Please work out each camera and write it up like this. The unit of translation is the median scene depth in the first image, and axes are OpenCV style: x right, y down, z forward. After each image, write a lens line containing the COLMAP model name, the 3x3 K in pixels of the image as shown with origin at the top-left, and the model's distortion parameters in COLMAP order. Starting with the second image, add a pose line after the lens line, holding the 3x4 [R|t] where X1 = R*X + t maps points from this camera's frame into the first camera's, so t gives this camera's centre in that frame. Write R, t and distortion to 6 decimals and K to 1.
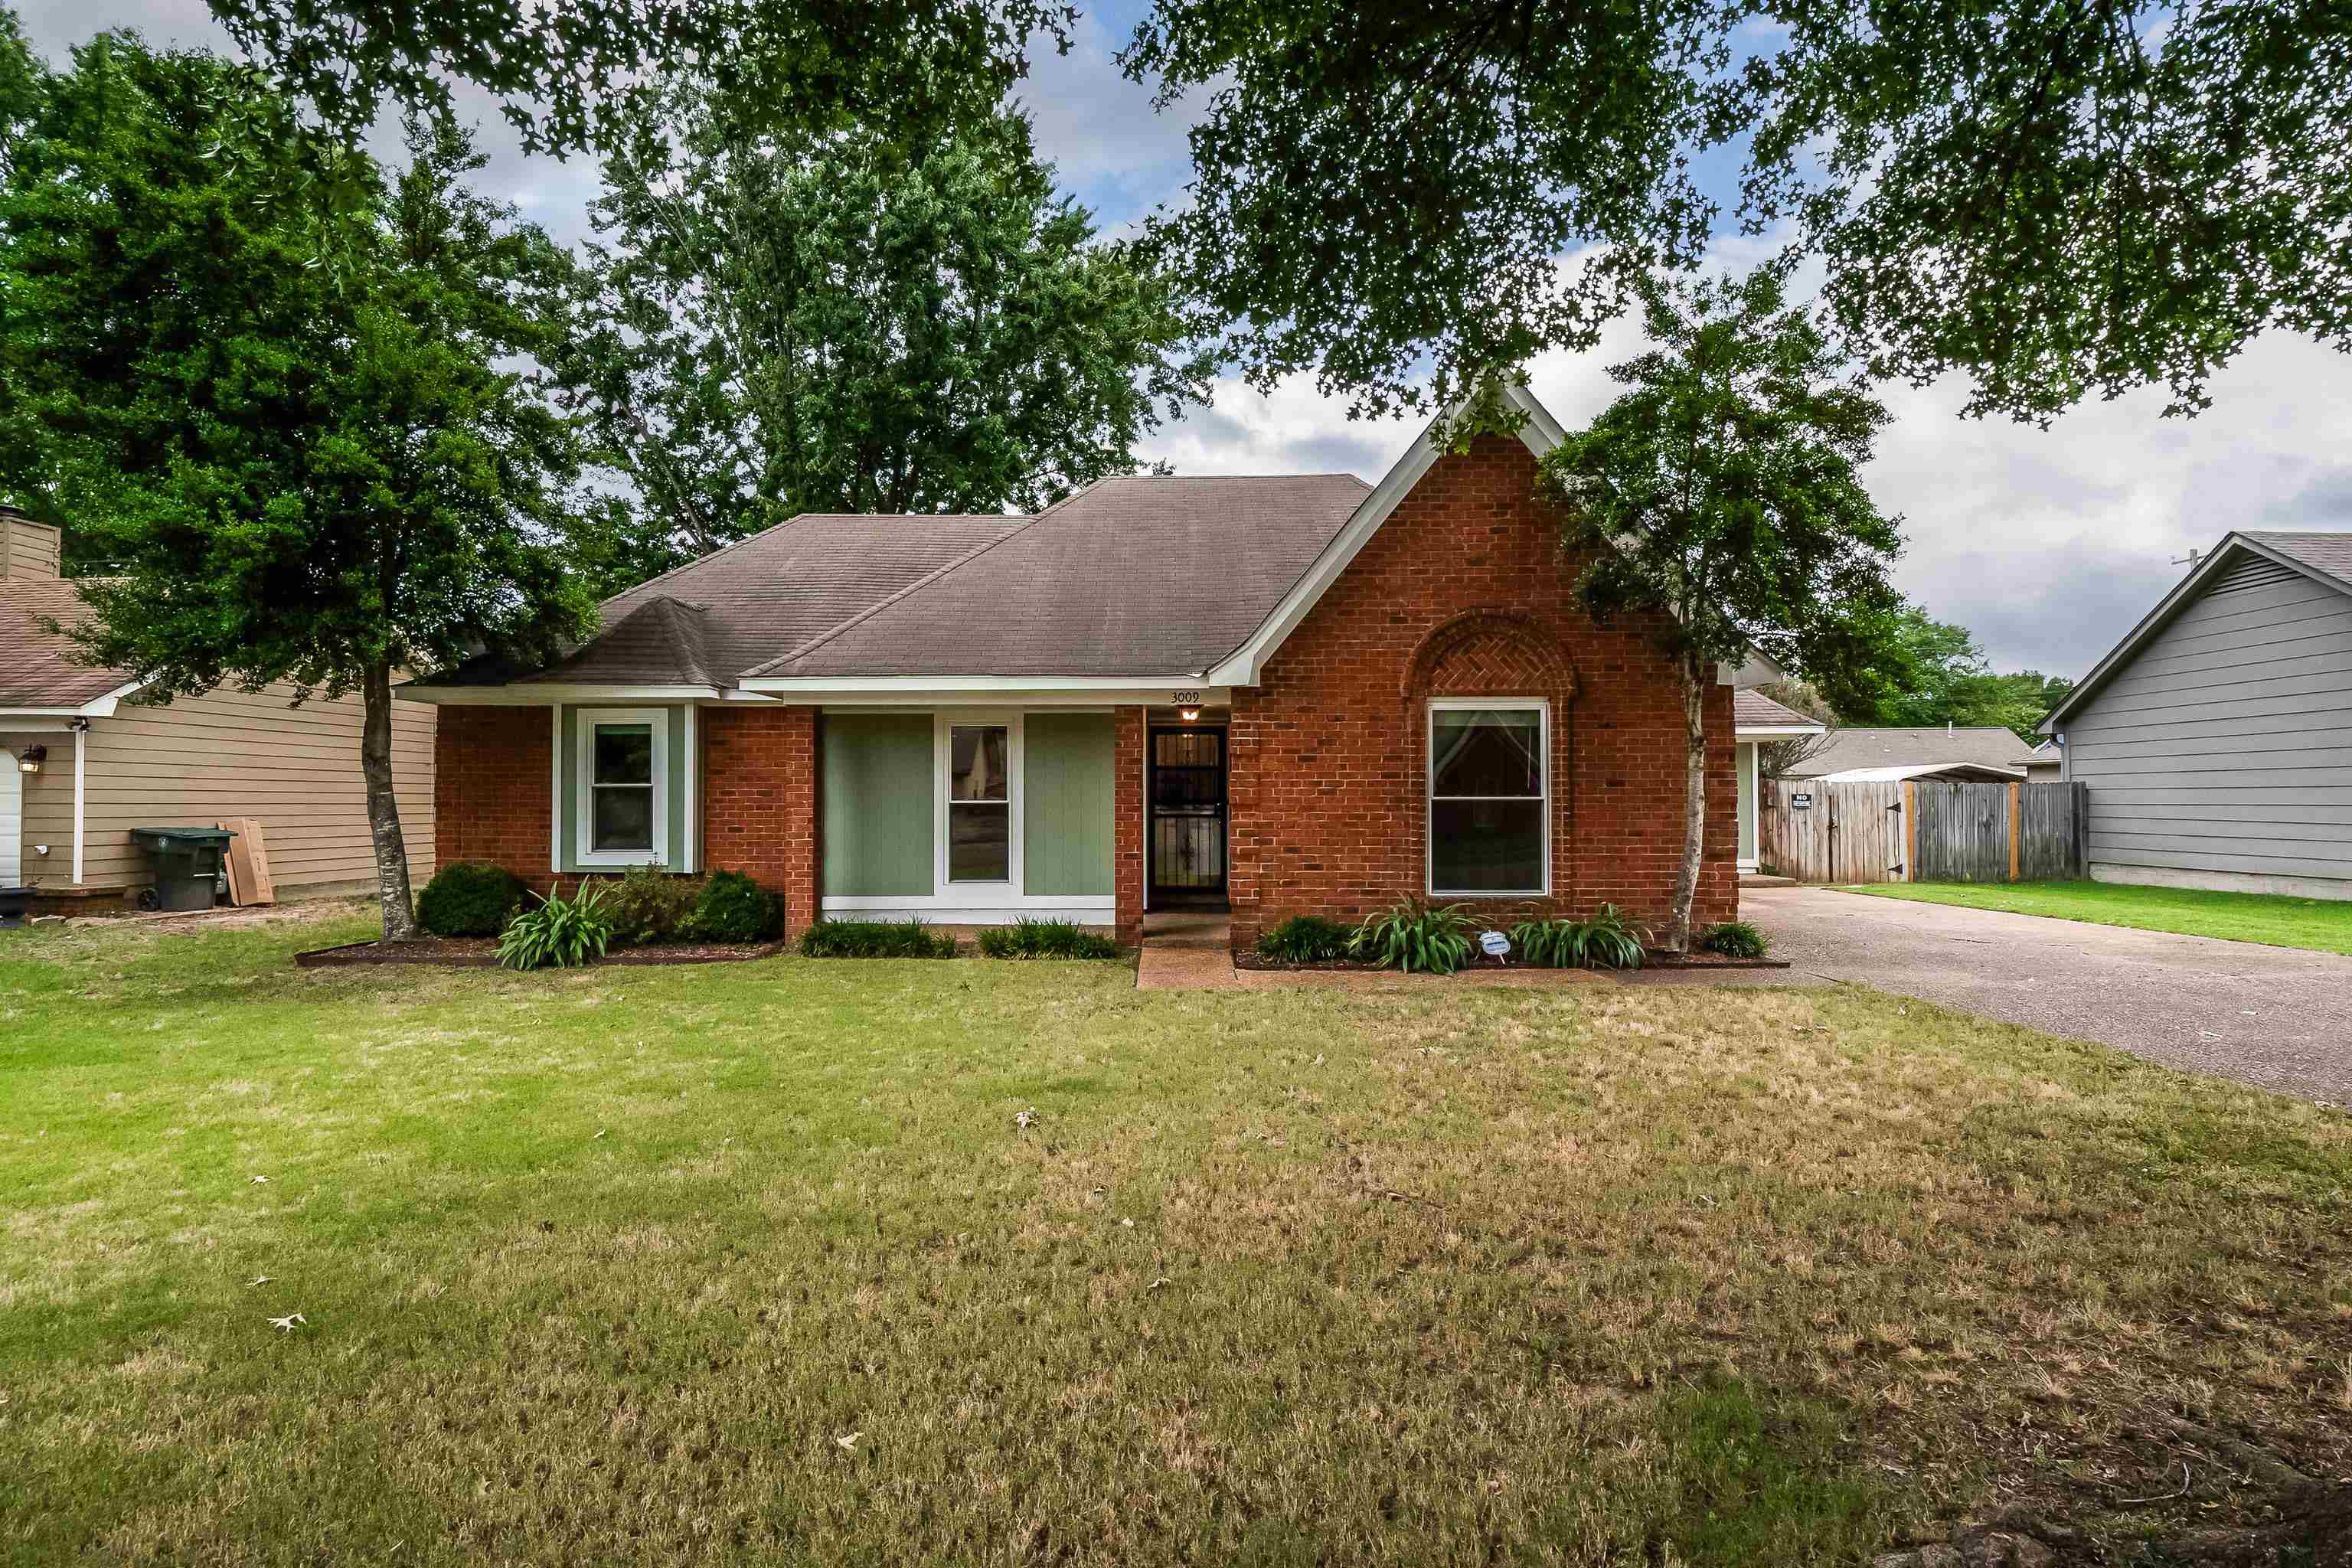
lens RADIAL K [[1092.6, 0, 1173.2], [0, 1092.6, 788.2], [0, 0, 1]] dist [-0.012452, 0.000034]
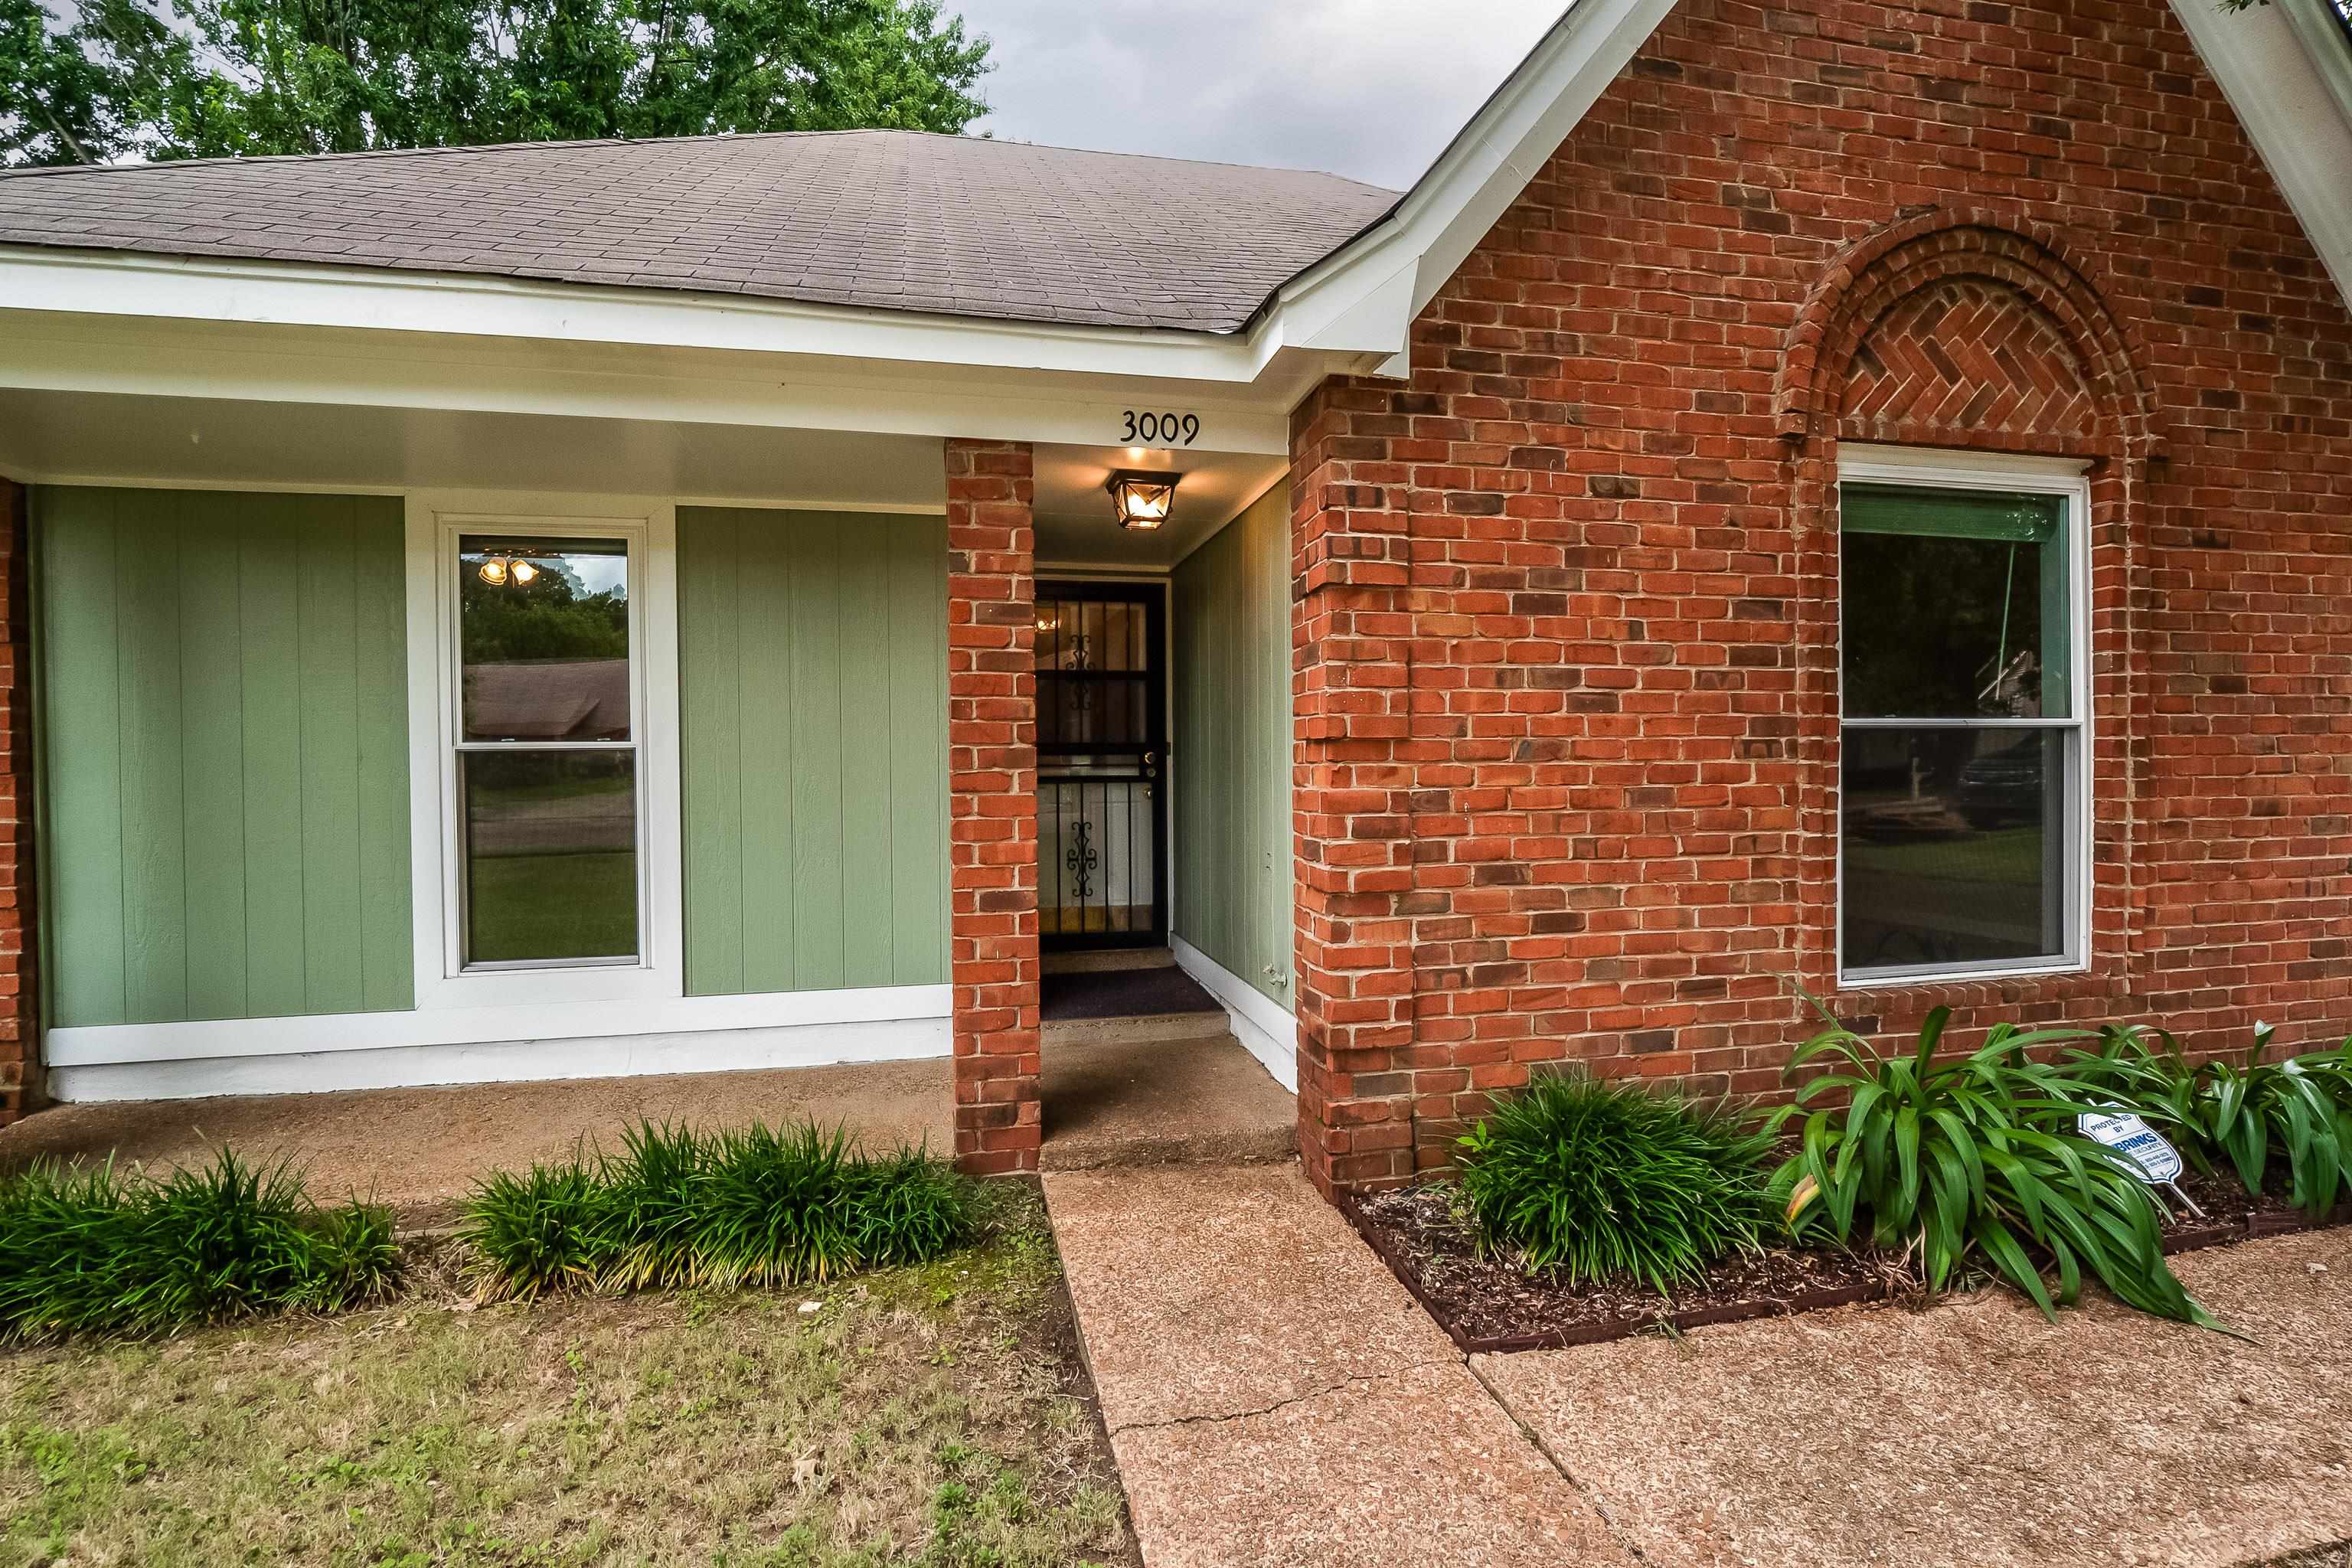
lens RADIAL K [[1092.6, 0, 1174.3], [0, 1092.6, 773.3], [0, 0, 1]] dist [-0.012452, 0.000034]
pose [[0.975833, -0.010099, 0.218282, -0.055269], [0.004602, 0.999660, 0.025675, 0.014469], [-0.218467, -0.024050, 0.975548, 0.622071]]
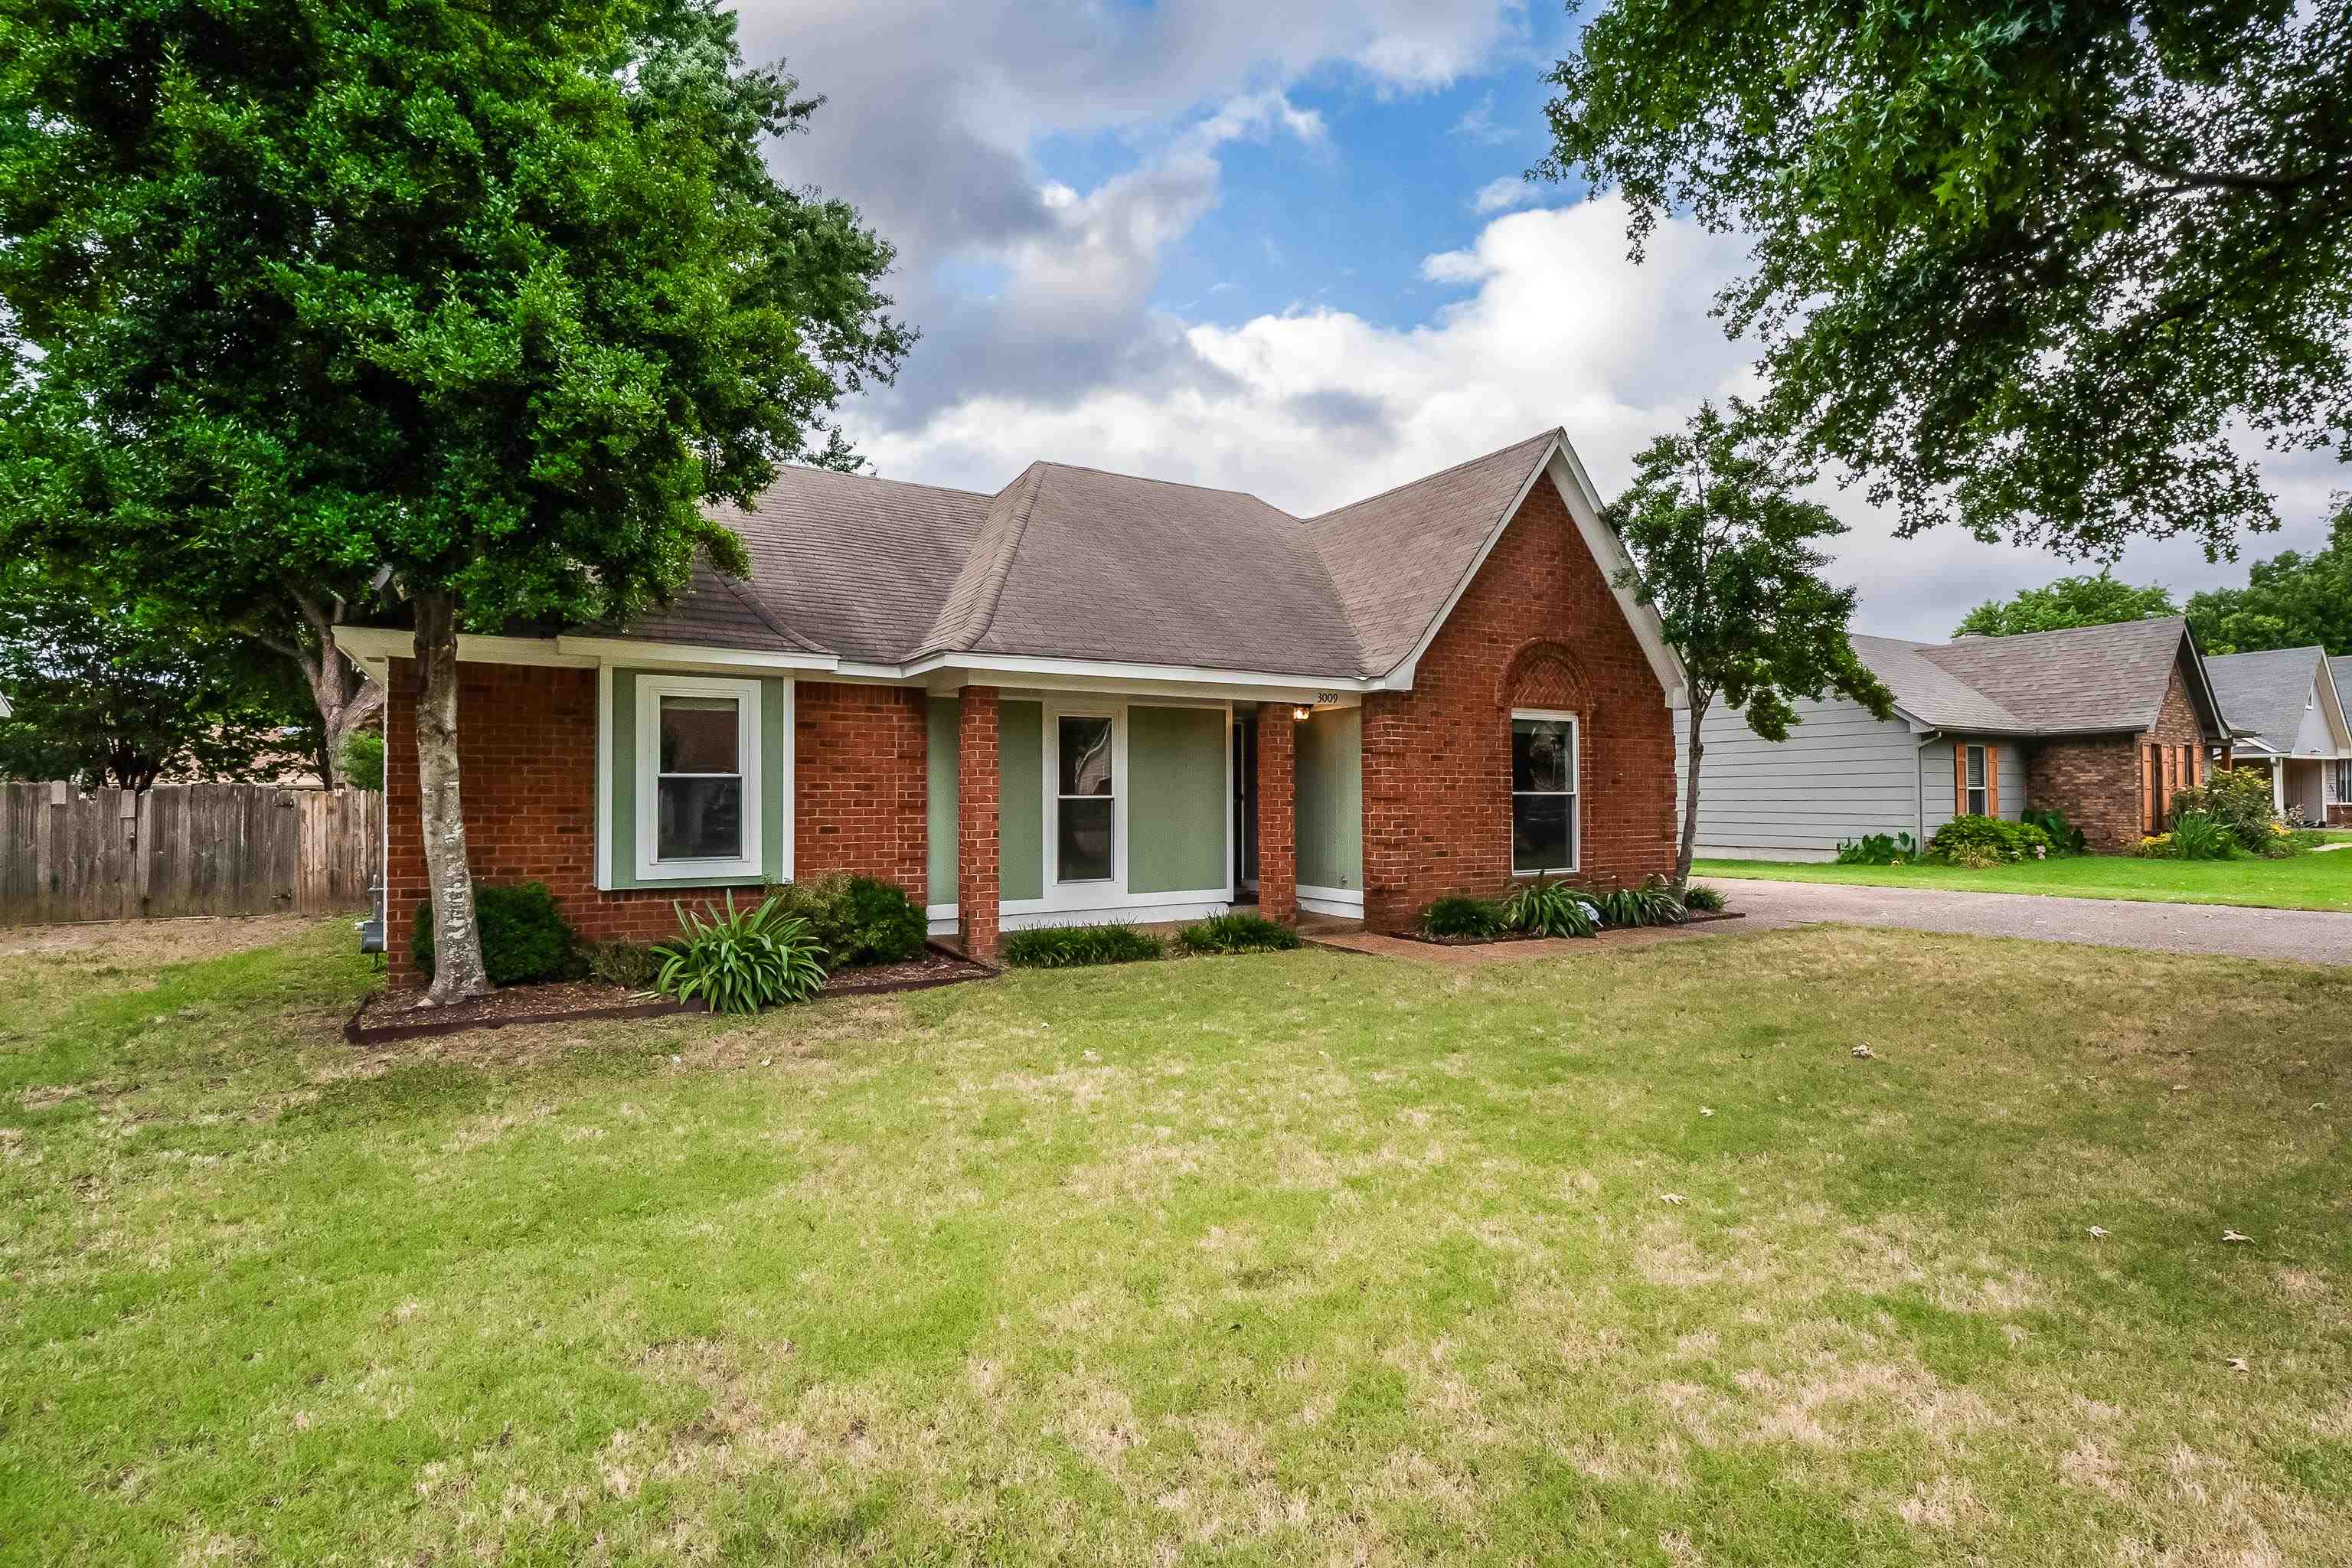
lens RADIAL K [[1092.6, 0, 1171.8], [0, 1092.6, 784.4], [0, 0, 1]] dist [-0.012452, 0.000034]
pose [[0.860641, 0.005925, 0.509179, -0.613777], [-0.003442, 0.999977, -0.005820, 0.007105], [-0.509201, 0.003256, 0.860641, 0.153442]]
